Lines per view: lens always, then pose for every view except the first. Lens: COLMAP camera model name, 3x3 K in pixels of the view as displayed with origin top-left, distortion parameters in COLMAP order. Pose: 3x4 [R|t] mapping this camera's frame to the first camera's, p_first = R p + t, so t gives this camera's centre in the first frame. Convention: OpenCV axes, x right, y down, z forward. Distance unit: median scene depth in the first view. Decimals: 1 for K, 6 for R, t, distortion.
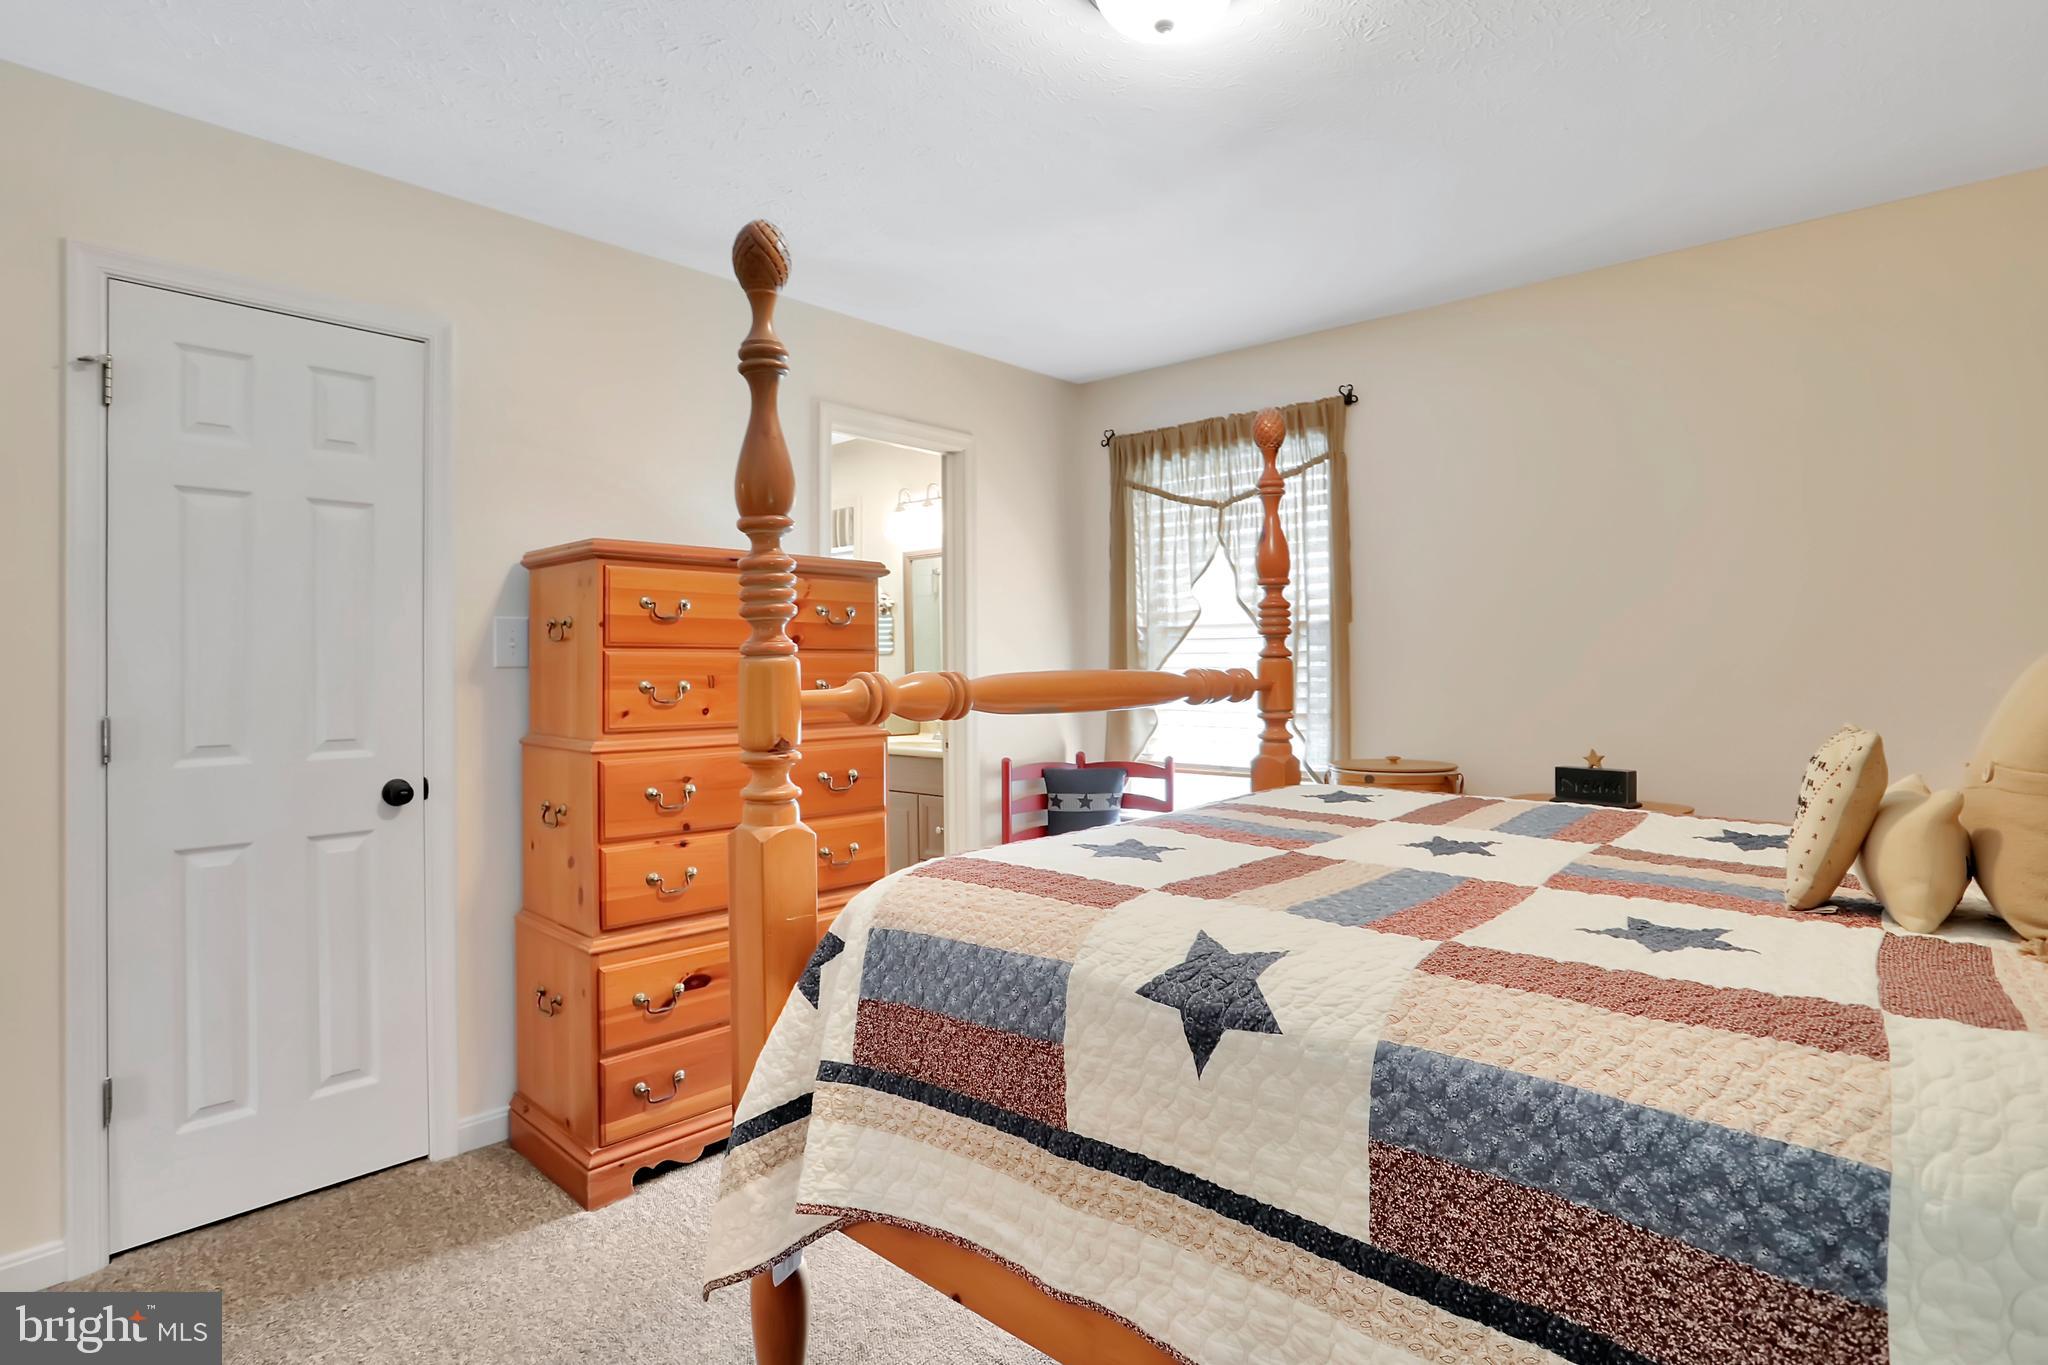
lens RADIAL K [[1026.9, 0, 1002.6], [0, 1026.9, 655.3], [0, 0, 1]] dist [-0.046318, 0.010508]
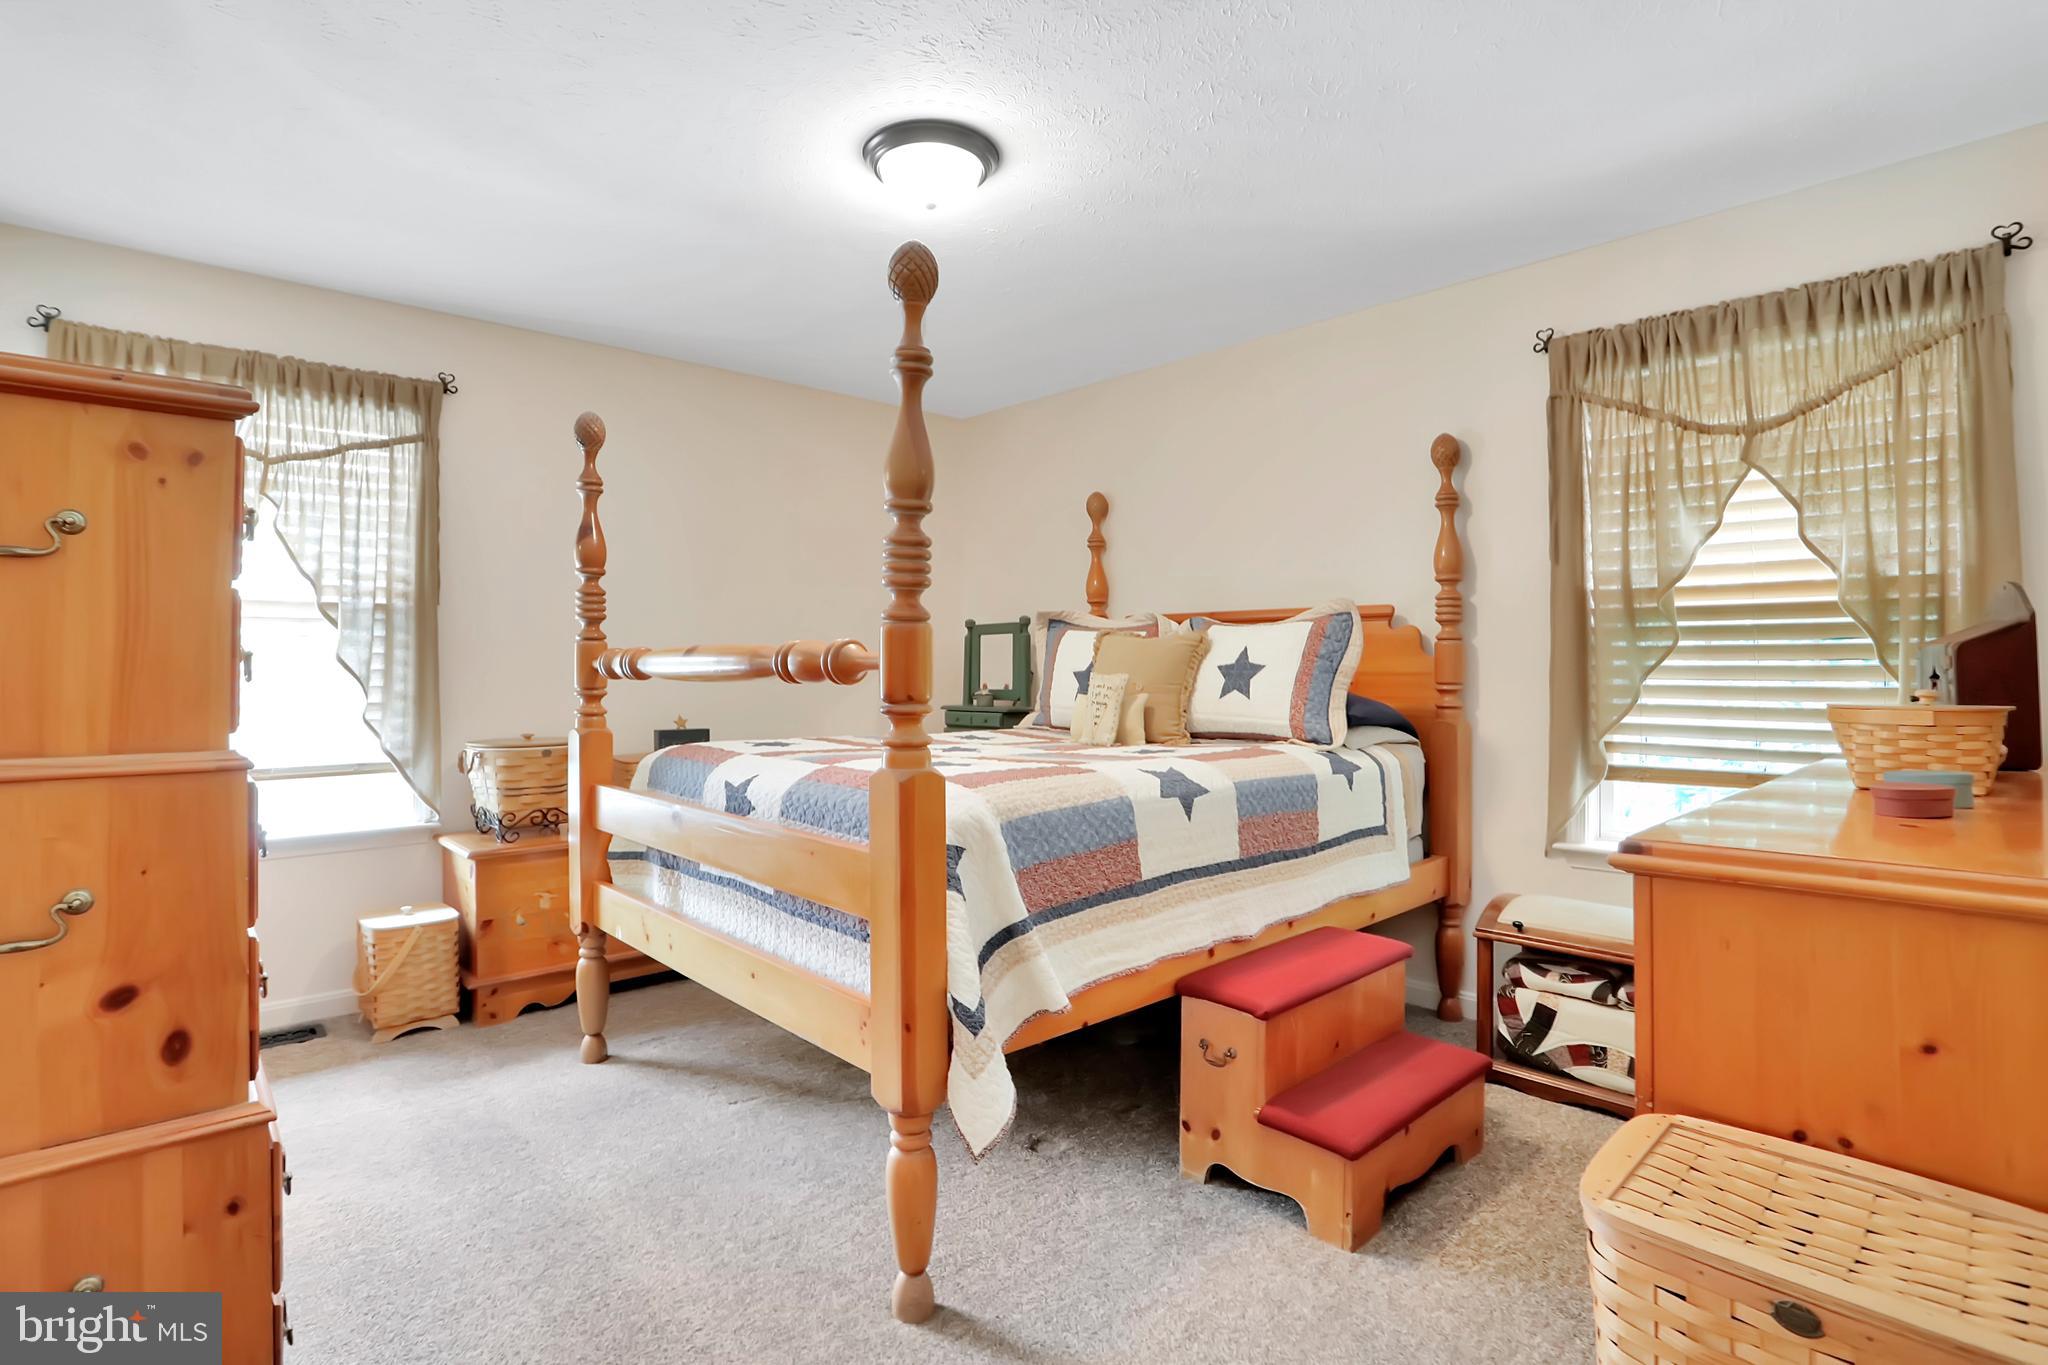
lens RADIAL K [[1026.9, 0, 1020.8], [0, 1026.9, 665.4], [0, 0, 1]] dist [-0.046318, 0.010508]
pose [[0.092015, 0.007249, 0.995731, -1.378067], [-0.006997, 0.999954, -0.006633, 0.059619], [-0.995733, -0.006357, 0.092062, 0.778465]]
